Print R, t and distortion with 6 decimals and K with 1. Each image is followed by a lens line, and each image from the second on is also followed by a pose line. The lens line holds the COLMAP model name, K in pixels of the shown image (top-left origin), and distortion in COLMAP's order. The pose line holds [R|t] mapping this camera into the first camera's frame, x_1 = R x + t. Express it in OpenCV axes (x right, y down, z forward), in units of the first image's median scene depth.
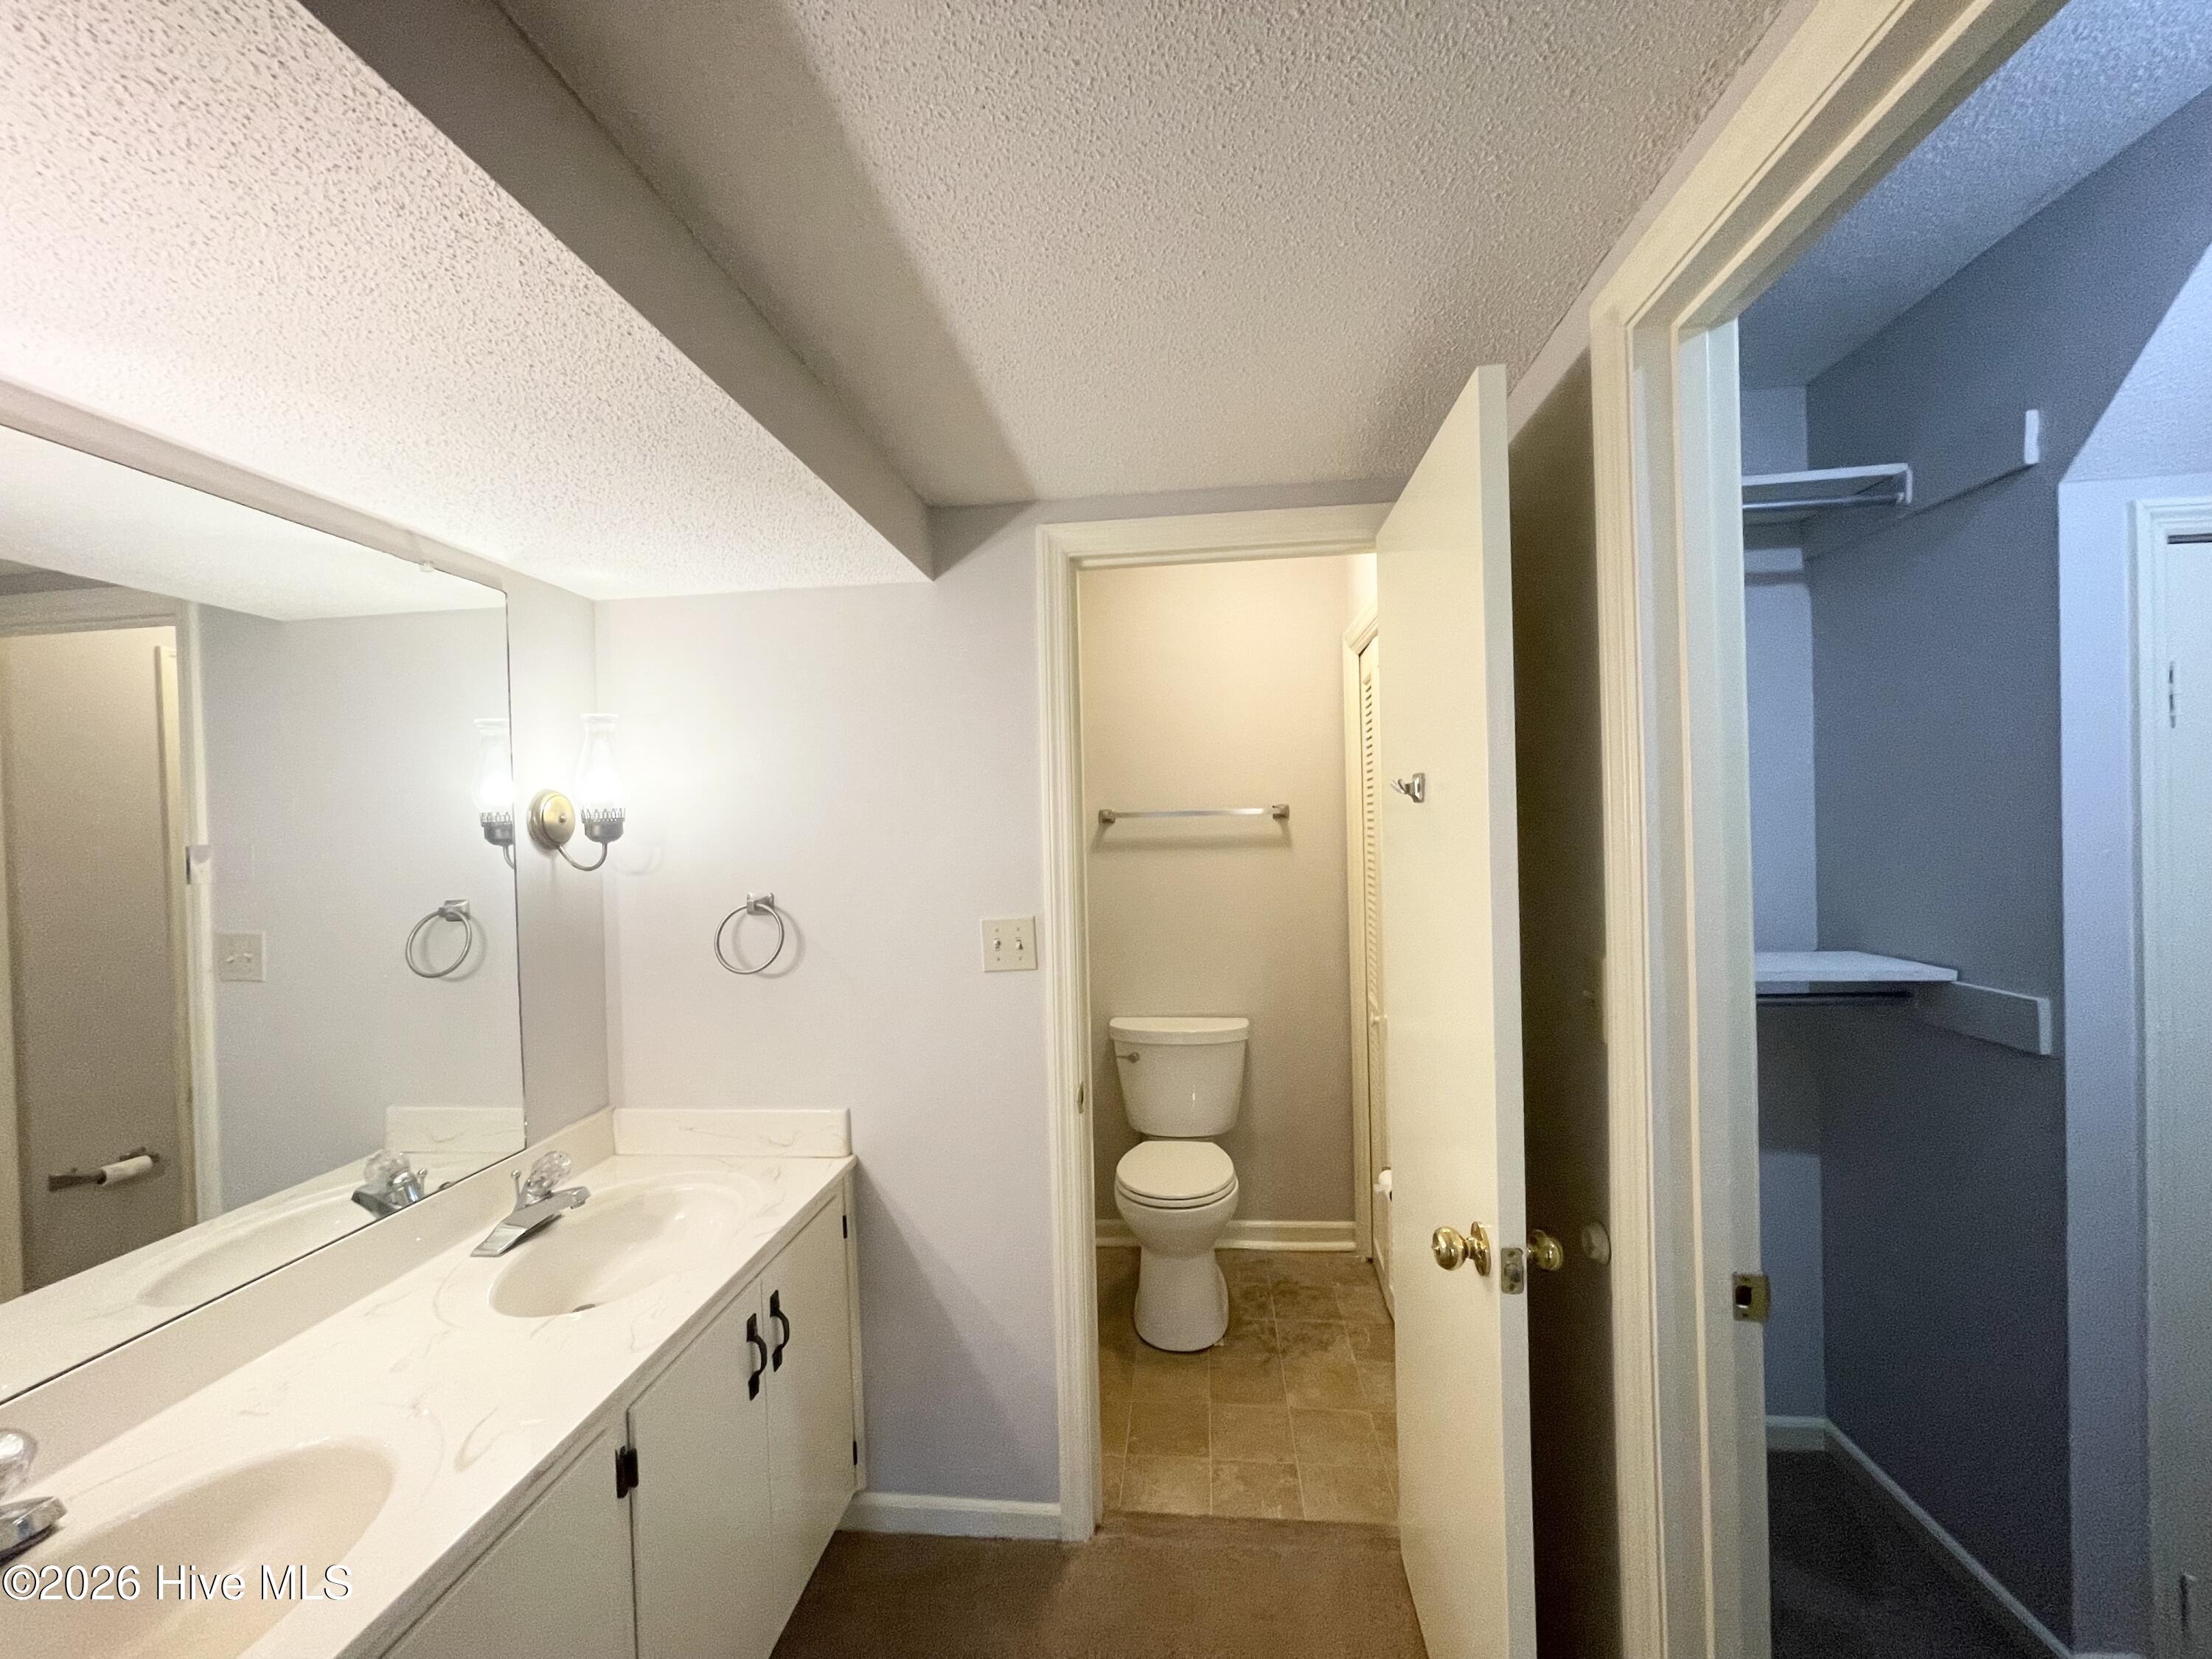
lens RADIAL K [[895.6, 0, 1106.0], [0, 895.6, 829.5], [0, 0, 1]] dist [-0.000443, -0.000001]
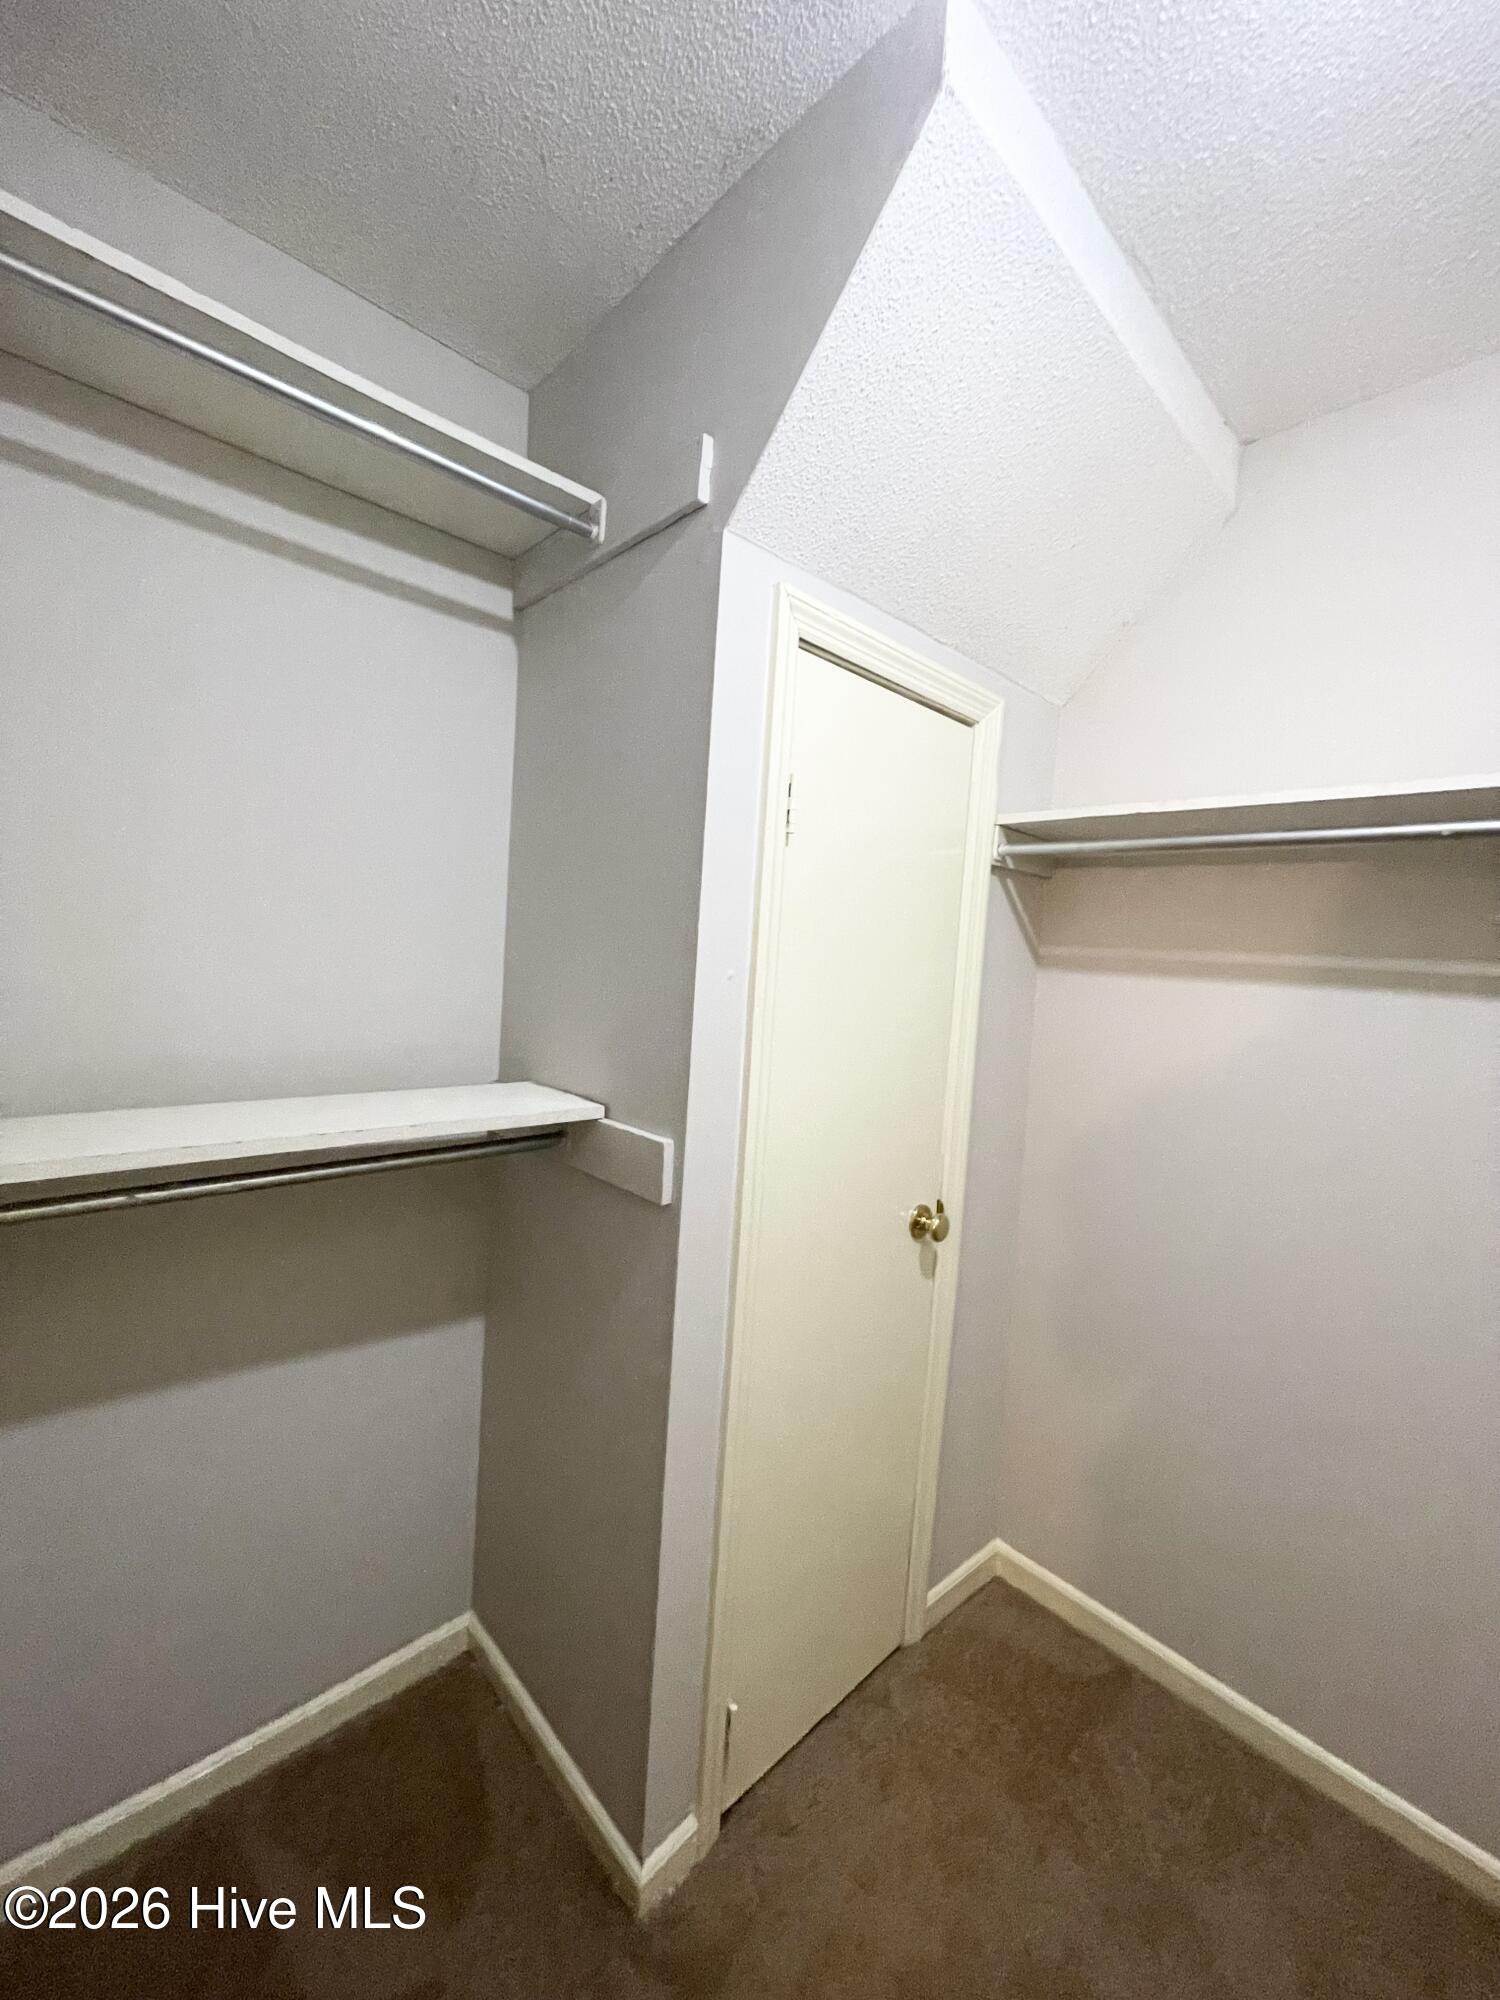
lens RADIAL K [[809.8, 0, 750.0], [0, 809.8, 1000.0], [0, 0, 1]] dist [-0.000443, -0.000001]
pose [[0.658264, 0.032617, 0.752081, 0.475824], [-0.074208, 0.997006, 0.021712, 0.029649], [-0.749121, -0.070103, 0.658714, 0.409332]]
